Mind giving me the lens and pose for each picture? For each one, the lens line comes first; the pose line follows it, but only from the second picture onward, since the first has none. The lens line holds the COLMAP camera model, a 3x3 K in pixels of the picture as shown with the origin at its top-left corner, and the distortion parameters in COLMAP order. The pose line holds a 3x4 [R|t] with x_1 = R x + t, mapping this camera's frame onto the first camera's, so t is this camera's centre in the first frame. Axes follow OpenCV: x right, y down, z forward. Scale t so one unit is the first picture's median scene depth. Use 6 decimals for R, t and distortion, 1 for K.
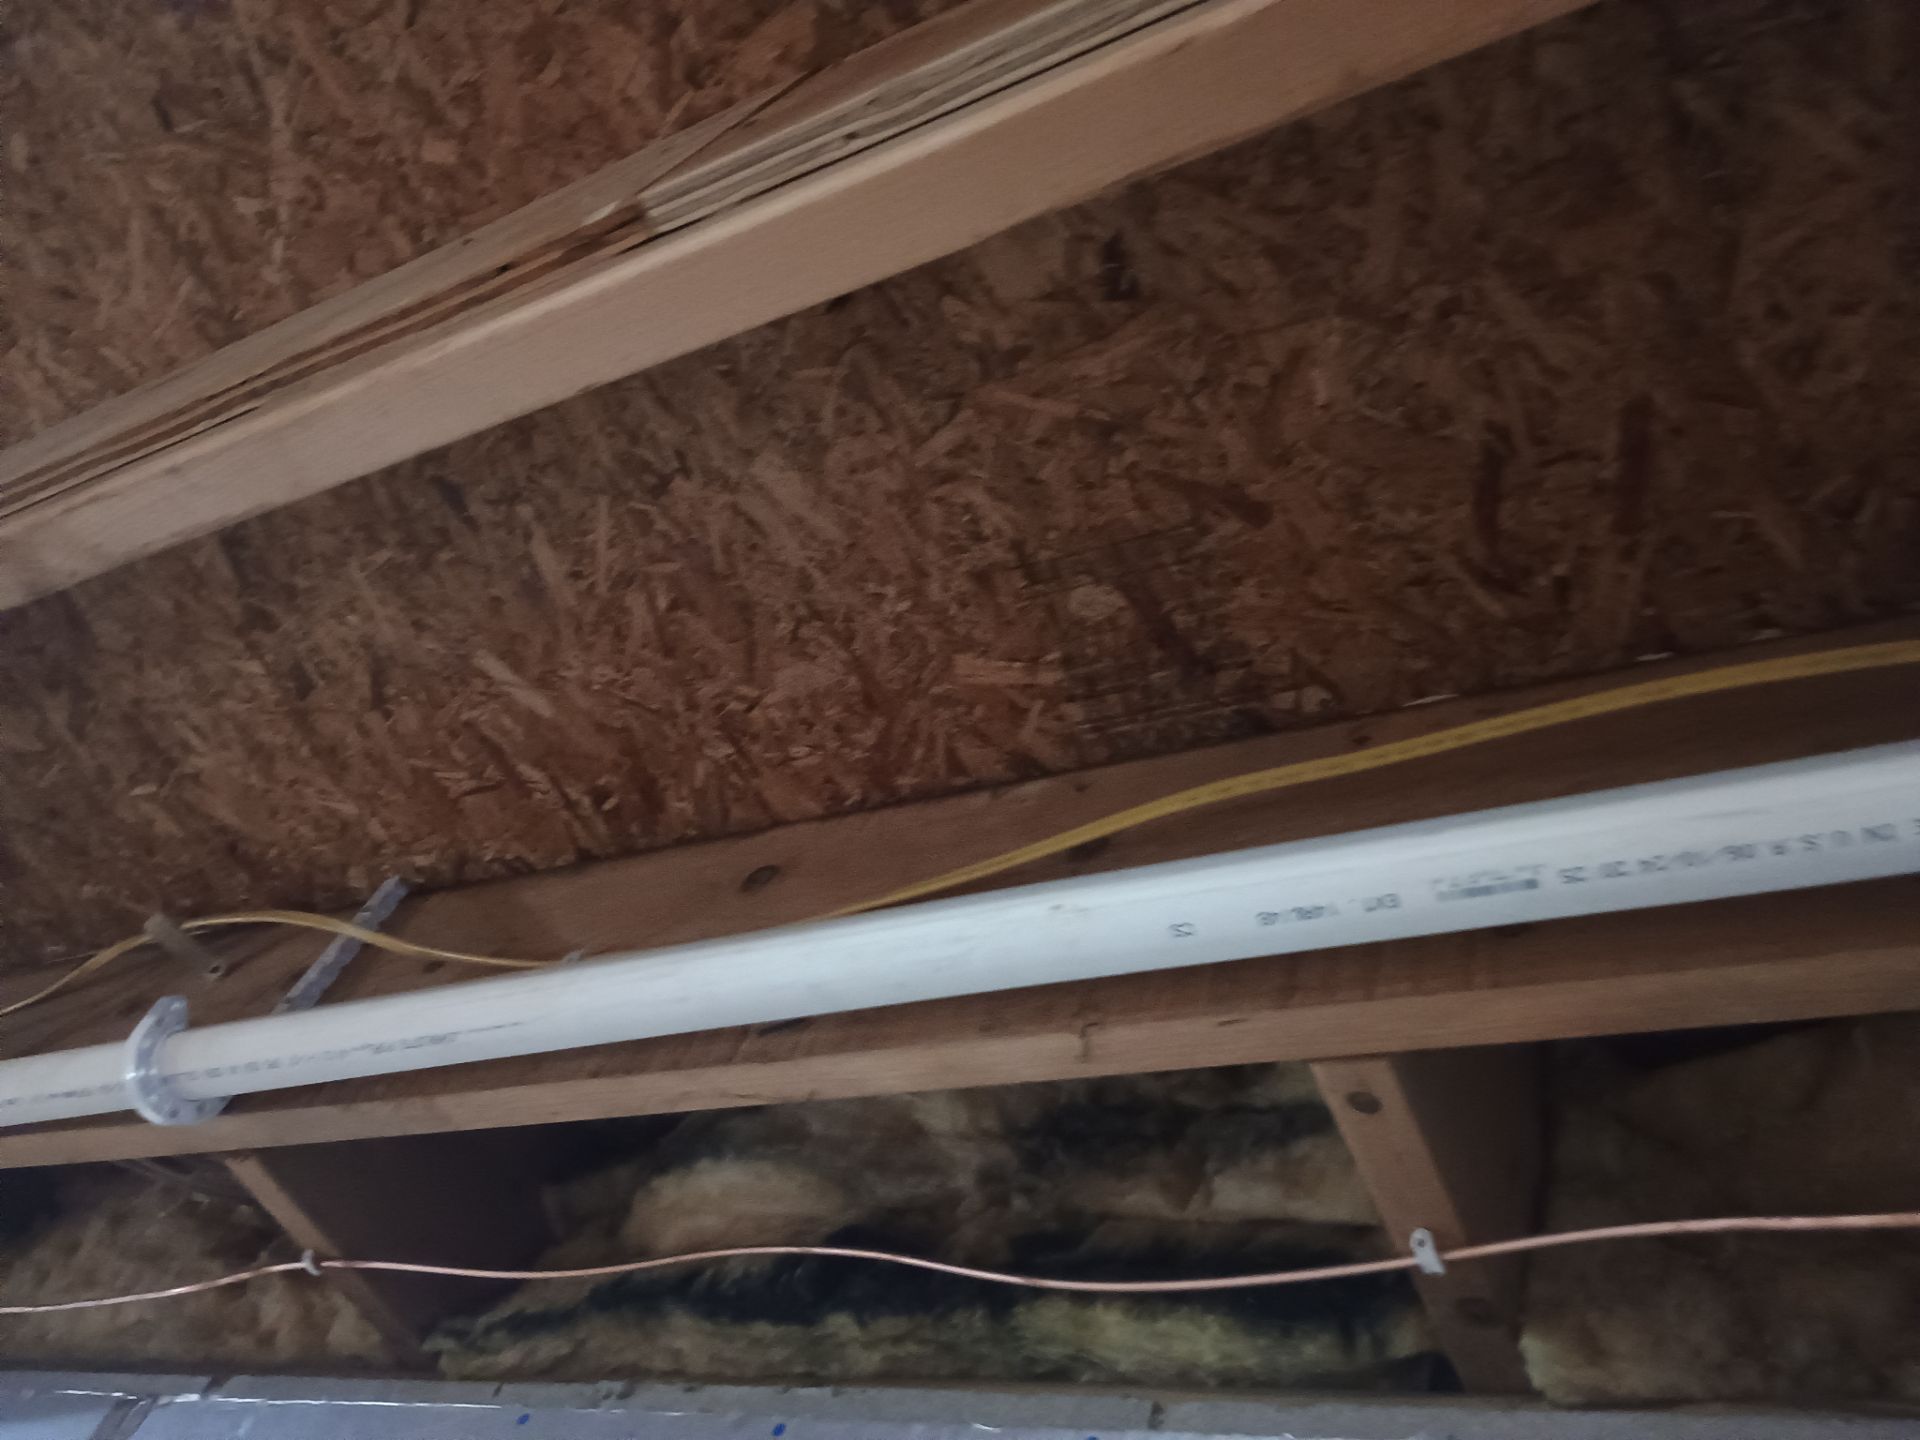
lens RADIAL K [[1650.7, 0, 969.6], [0, 1650.7, 729.5], [0, 0, 1]] dist [0.062610, -0.078261]
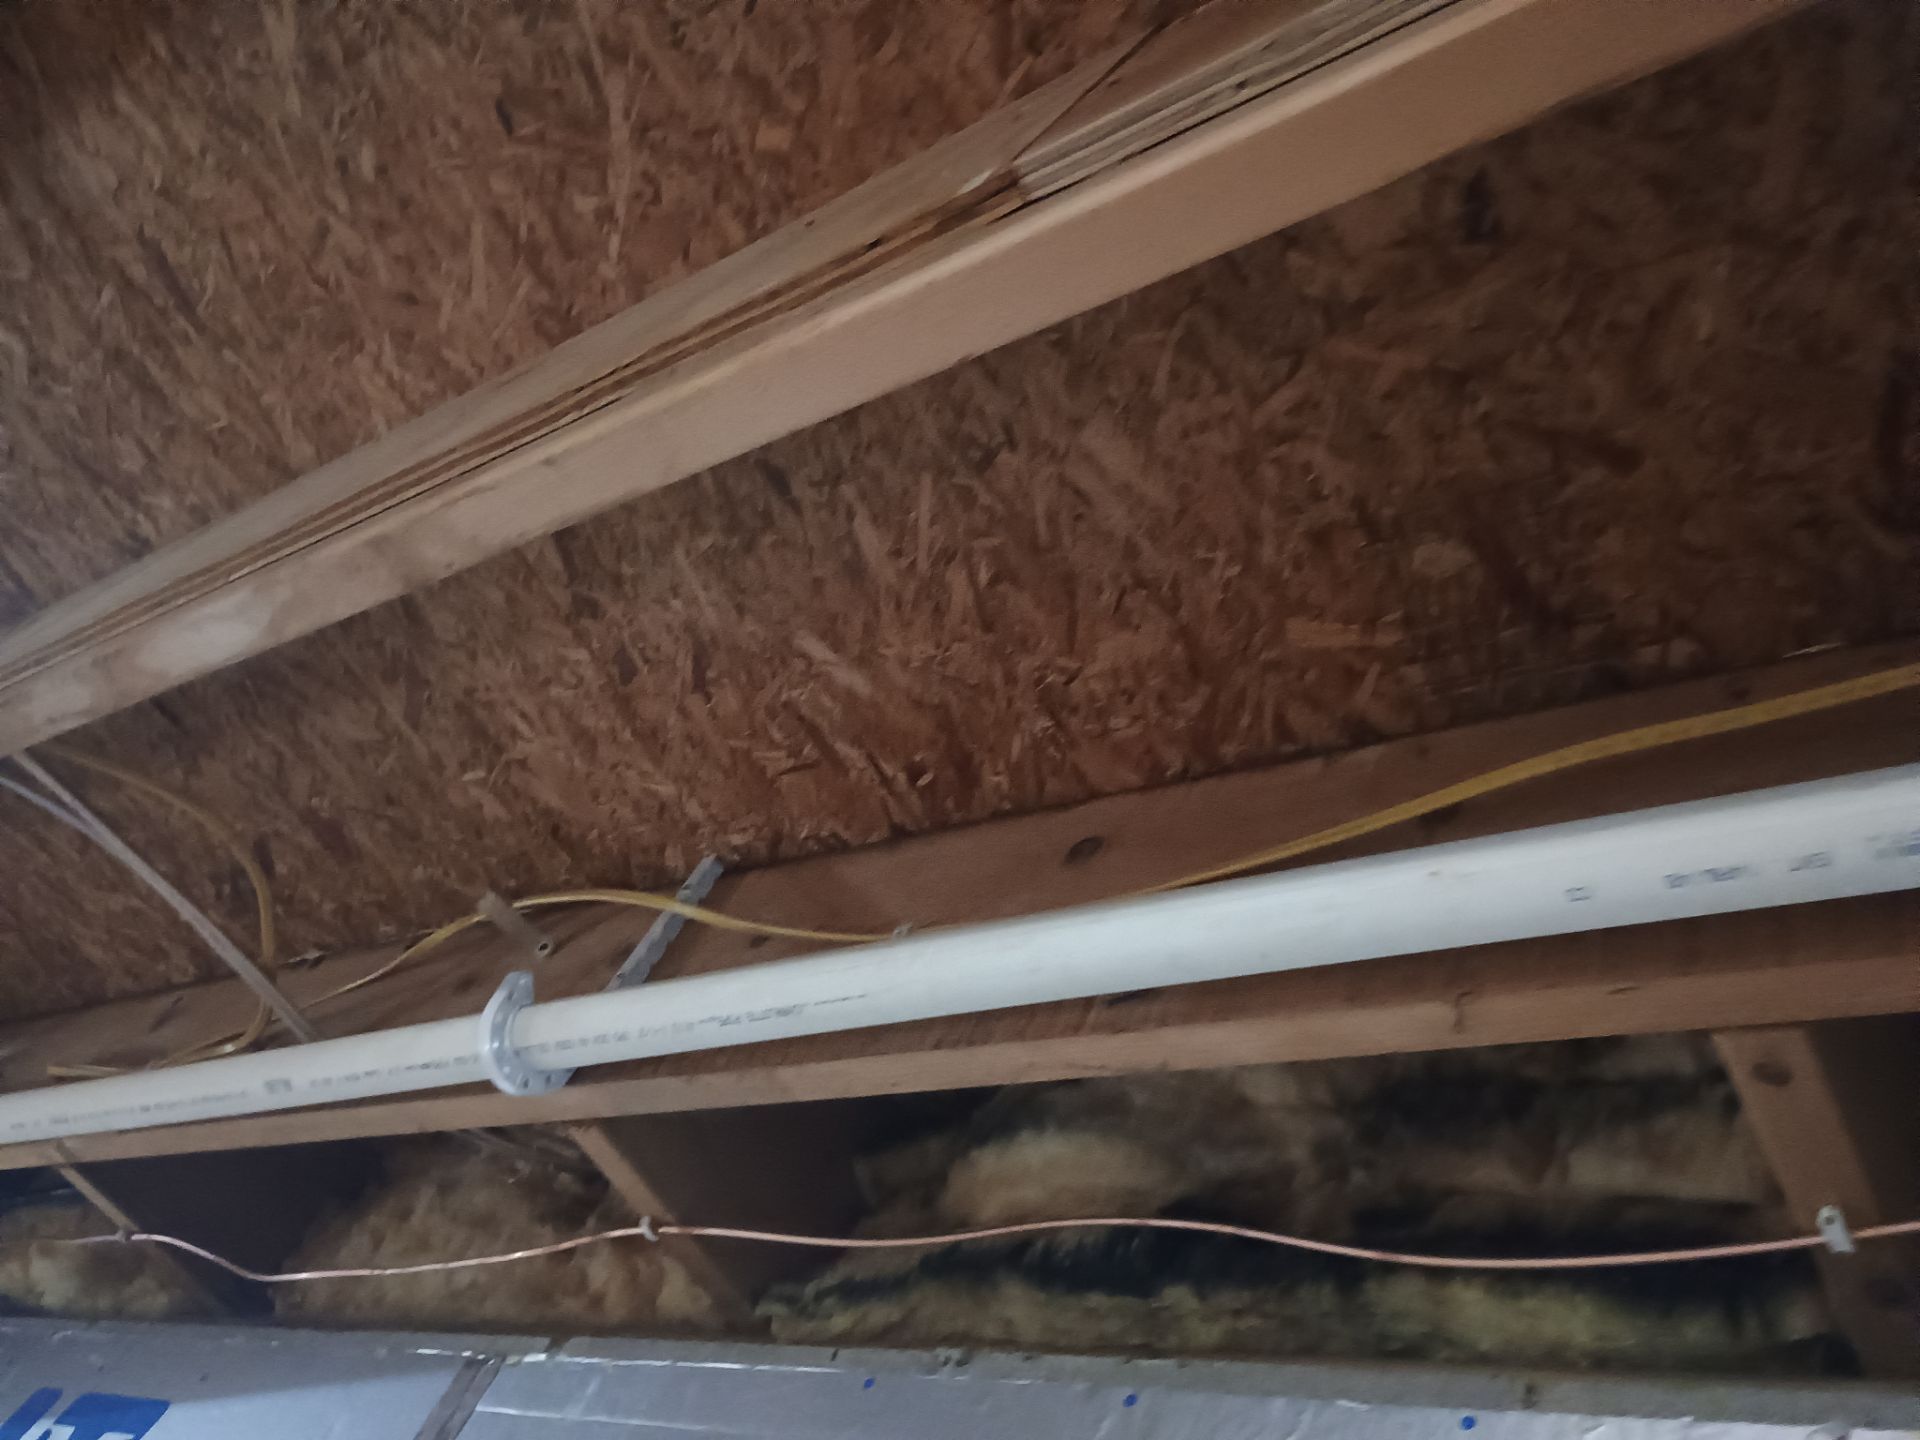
lens RADIAL K [[1650.7, 0, 993.4], [0, 1650.7, 731.7], [0, 0, 1]] dist [0.062610, -0.078261]
pose [[0.993776, -0.023270, -0.108940, -0.070700], [0.024778, 0.999615, 0.012517, 0.004501], [0.108607, -0.015139, 0.993969, 0.004073]]
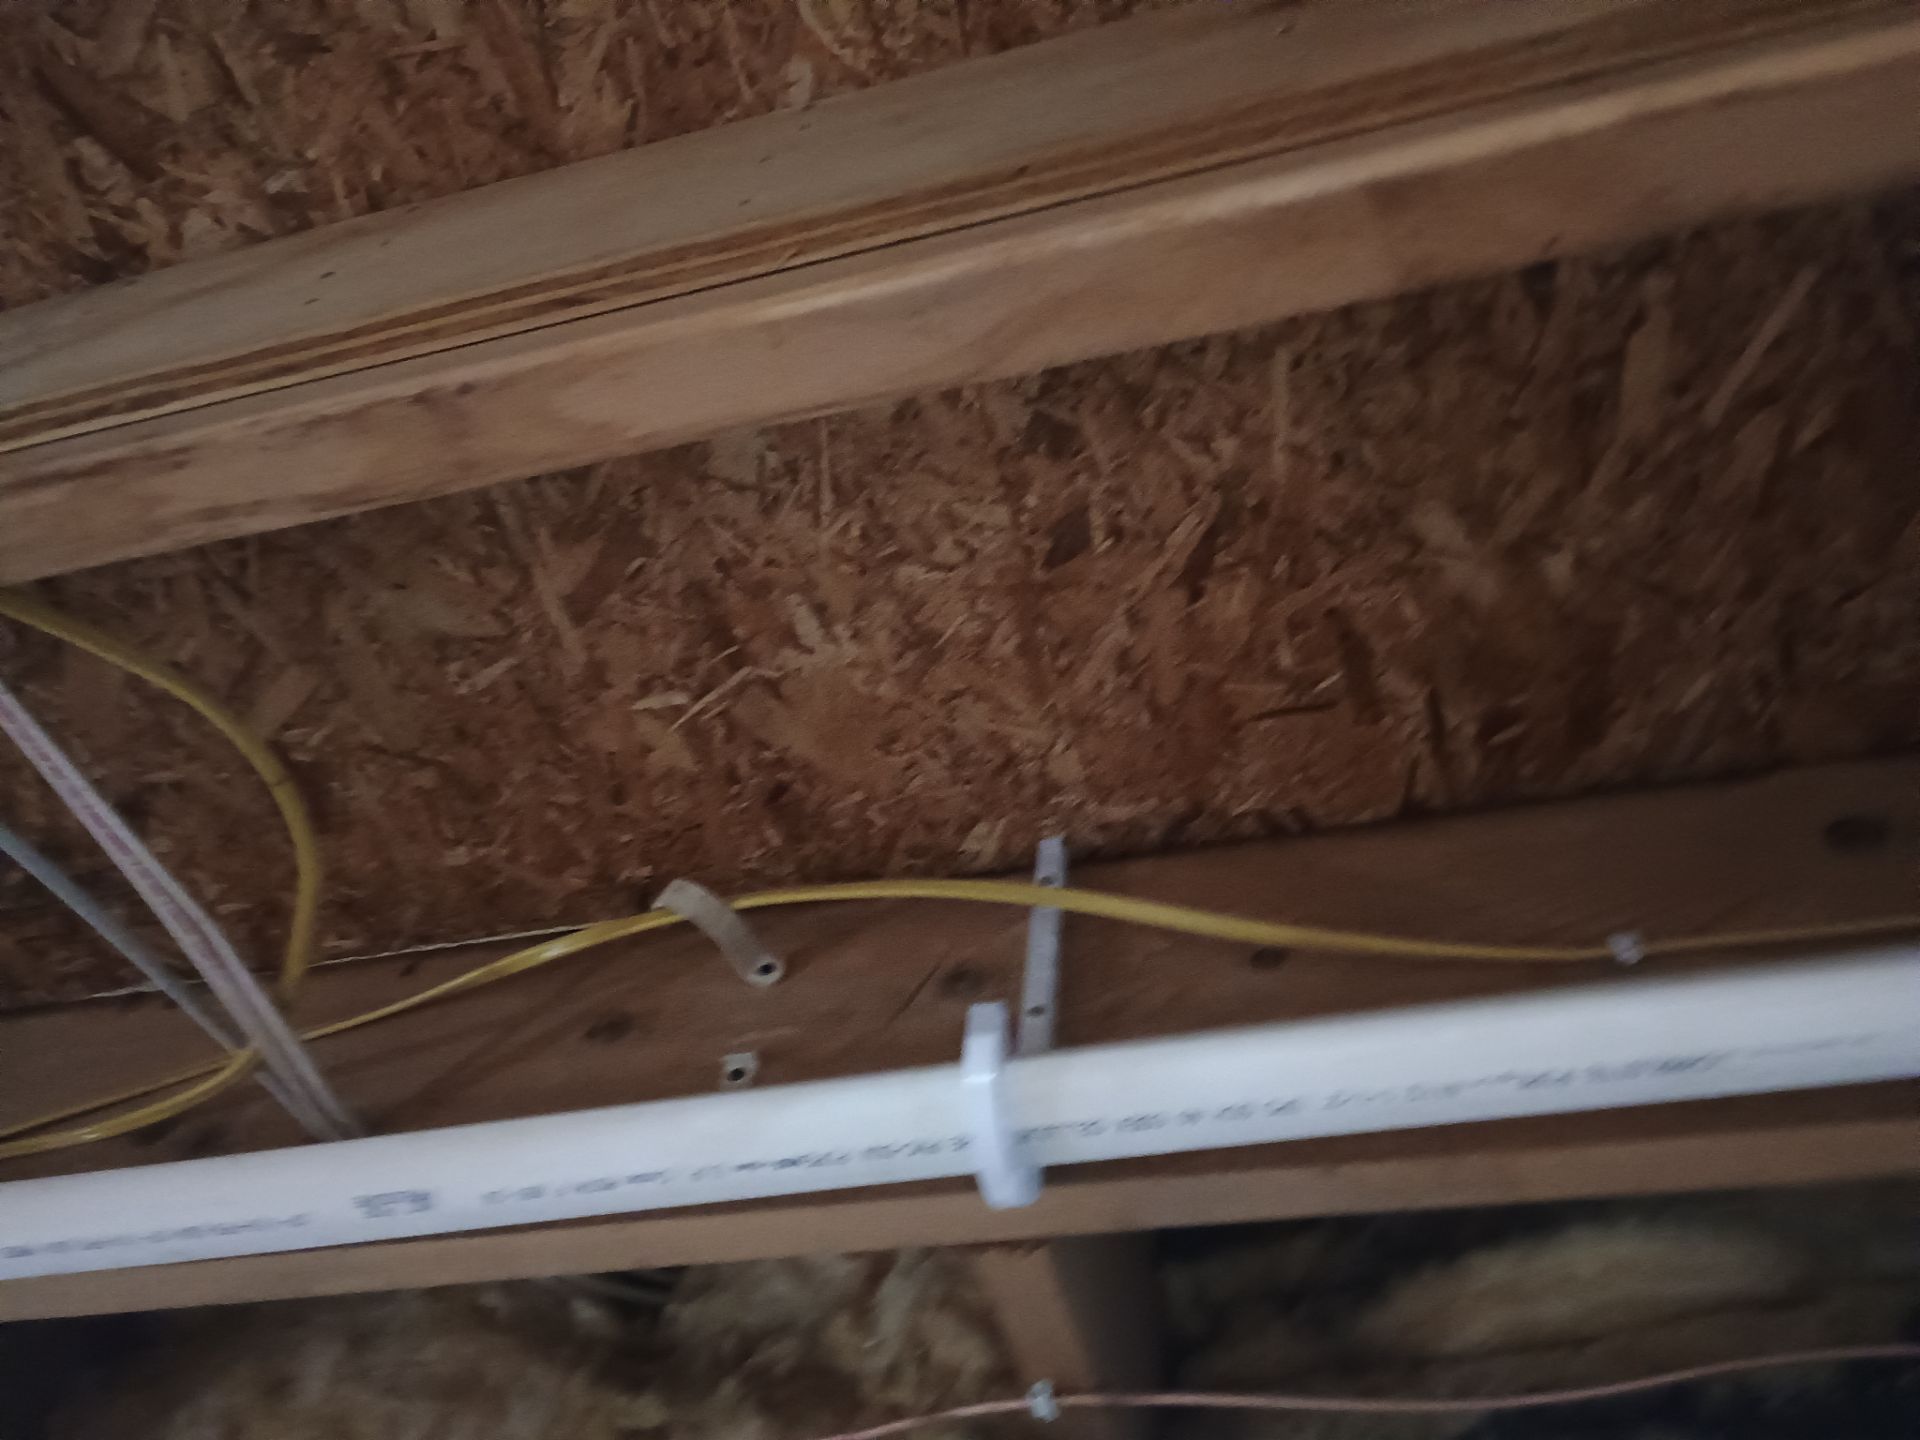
lens RADIAL K [[1650.7, 0, 960.3], [0, 1650.7, 737.8], [0, 0, 1]] dist [0.062610, -0.078261]
pose [[0.962211, 0.034807, 0.270070, -0.688034], [-0.032321, 0.999384, -0.013646, 0.069097], [-0.270379, 0.004401, 0.962744, 0.401857]]
